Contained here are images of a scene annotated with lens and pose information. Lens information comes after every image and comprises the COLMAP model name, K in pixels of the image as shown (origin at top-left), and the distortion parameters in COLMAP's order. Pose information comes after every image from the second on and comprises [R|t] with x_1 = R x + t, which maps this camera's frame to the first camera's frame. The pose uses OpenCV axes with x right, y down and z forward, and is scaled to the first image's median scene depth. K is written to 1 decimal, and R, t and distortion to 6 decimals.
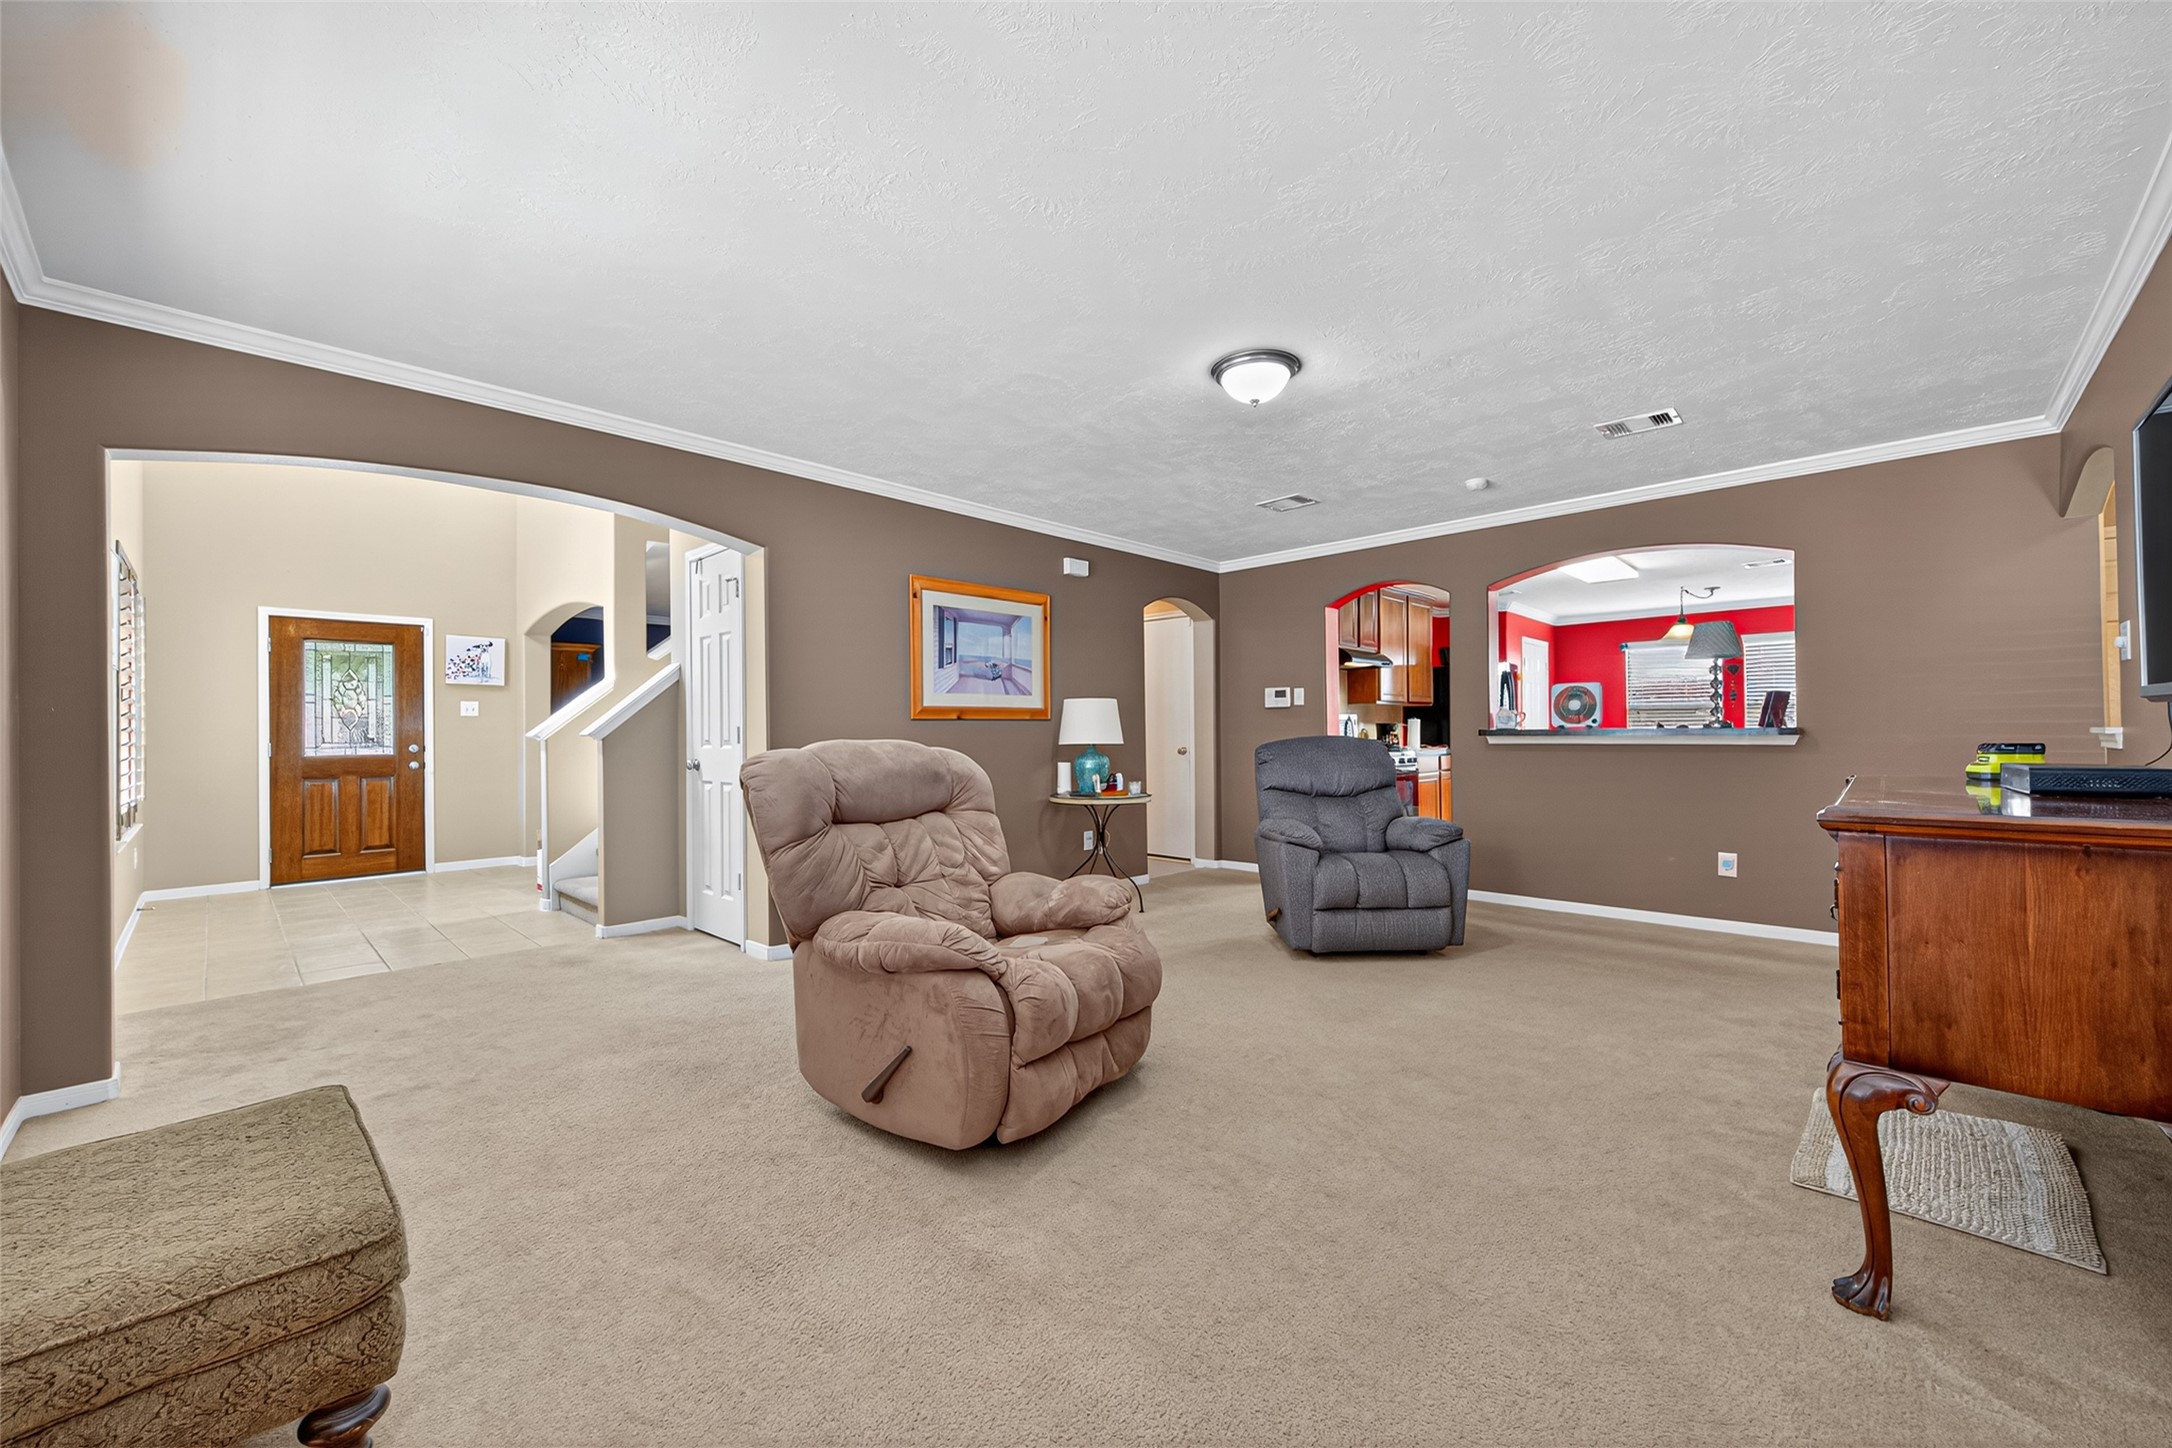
lens RADIAL K [[839.6, 0, 1086.1], [0, 839.6, 725.6], [0, 0, 1]] dist [0.003256, -0.000839]
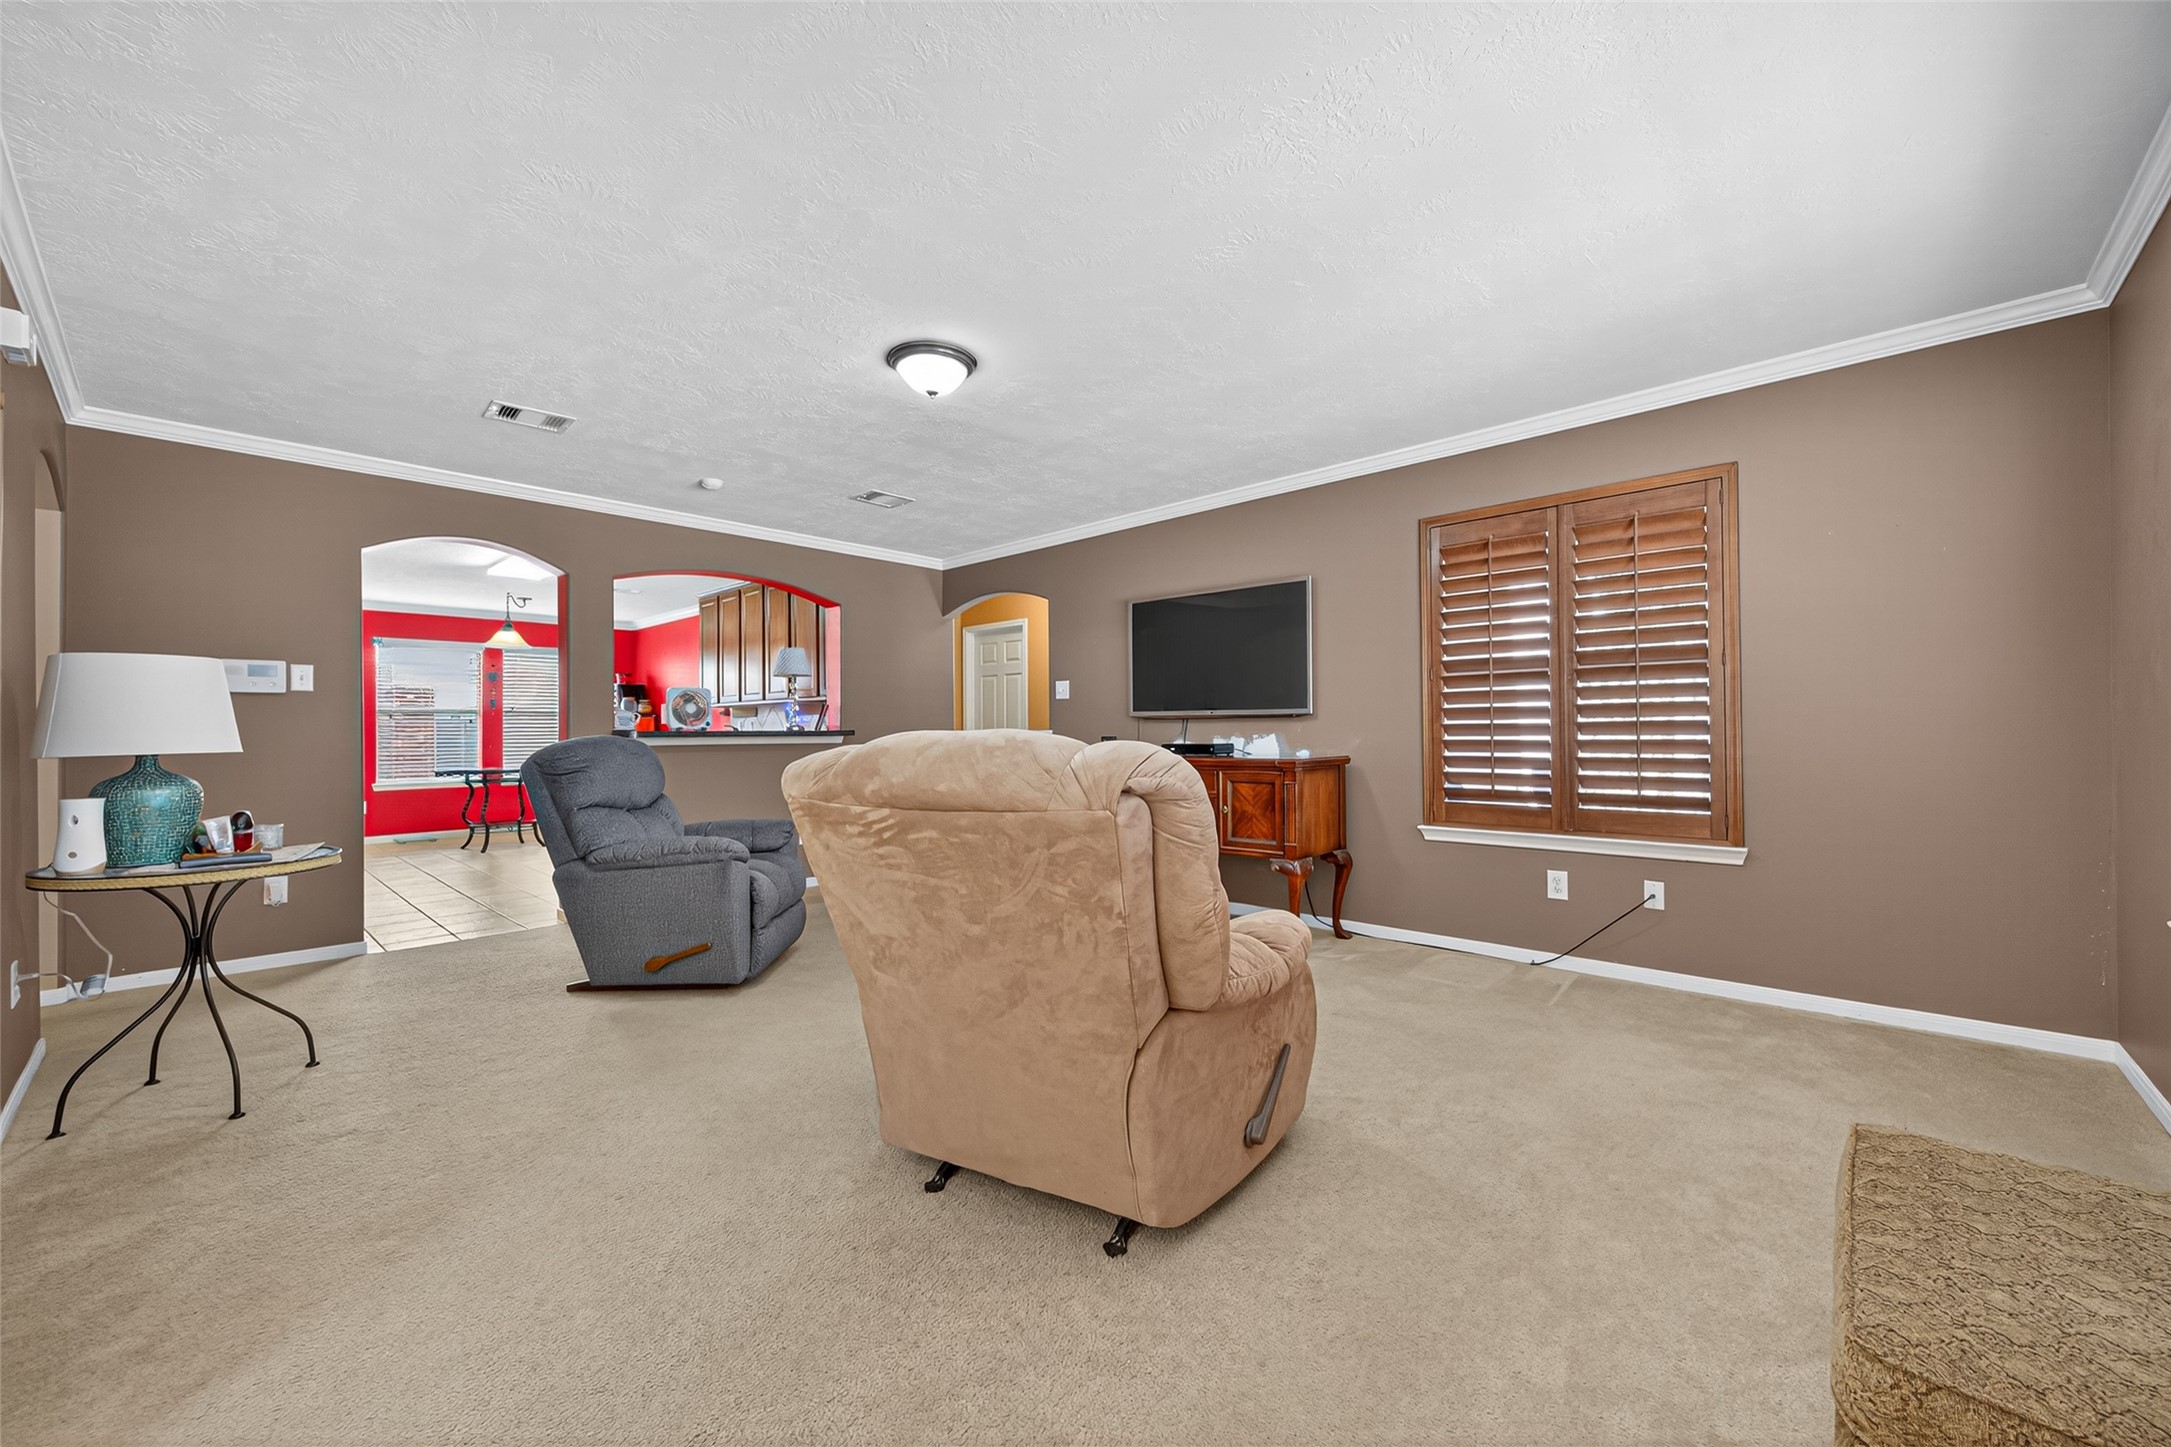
lens RADIAL K [[839.2, 0, 1085.6], [0, 839.2, 725.1], [0, 0, 1]] dist [0.003256, -0.000839]
pose [[-0.018045, 0.015999, 0.999709, -0.466196], [-0.003416, 0.999865, -0.016063, 0.011034], [-0.999831, -0.003705, -0.017988, 0.499623]]
